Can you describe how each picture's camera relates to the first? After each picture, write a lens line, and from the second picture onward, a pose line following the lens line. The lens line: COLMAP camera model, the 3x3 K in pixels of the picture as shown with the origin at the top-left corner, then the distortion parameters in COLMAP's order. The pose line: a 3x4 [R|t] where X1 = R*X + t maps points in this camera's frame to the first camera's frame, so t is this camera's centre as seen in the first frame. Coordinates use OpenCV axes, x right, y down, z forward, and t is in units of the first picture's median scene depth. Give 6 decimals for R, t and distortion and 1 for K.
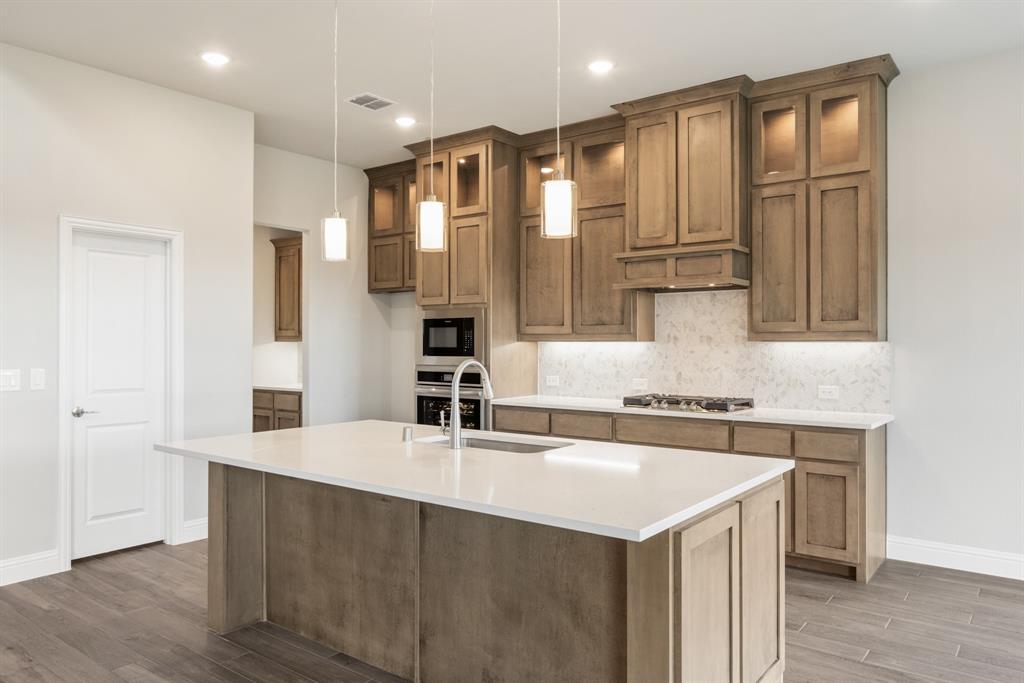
lens RADIAL K [[708.9, 0, 498.8], [0, 708.9, 340.2], [0, 0, 1]] dist [-0.000674, -0.001924]
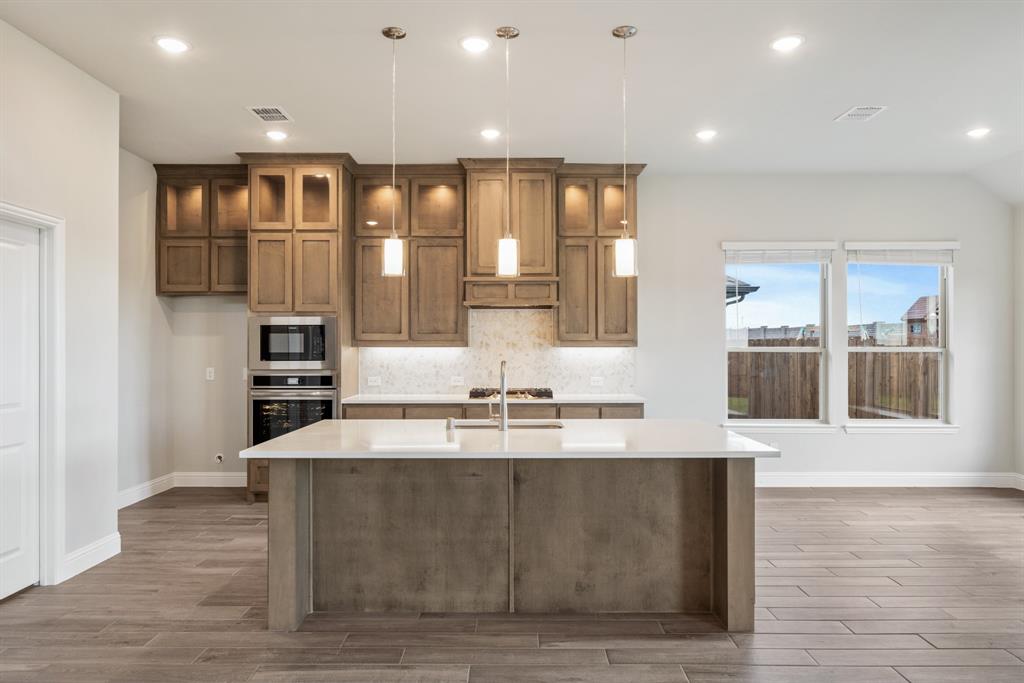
lens RADIAL K [[652.6, 0, 510.9], [0, 652.6, 344.3], [0, 0, 1]] dist [-0.000520, 0.001620]
pose [[0.788029, 0.002806, 0.615631, -0.511024], [-0.001655, 0.999996, -0.002440, -0.000175], [-0.615635, 0.000904, 0.788031, 0.039230]]
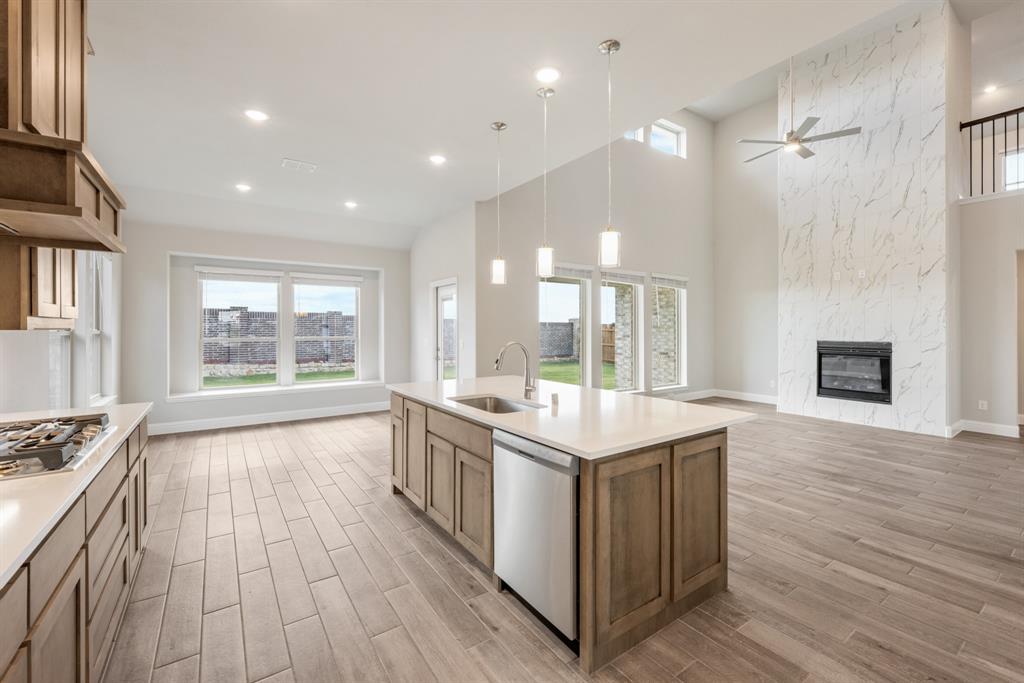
lens RADIAL K [[429.8, 0, 520.4], [0, 429.8, 327.5], [0, 0, 1]] dist [-0.000235, 0.000257]
pose [[-0.959251, 0.000374, 0.282554, -0.207827], [-0.001396, 0.999981, -0.006064, 0.001446], [-0.282551, -0.006211, -0.959232, 1.249898]]
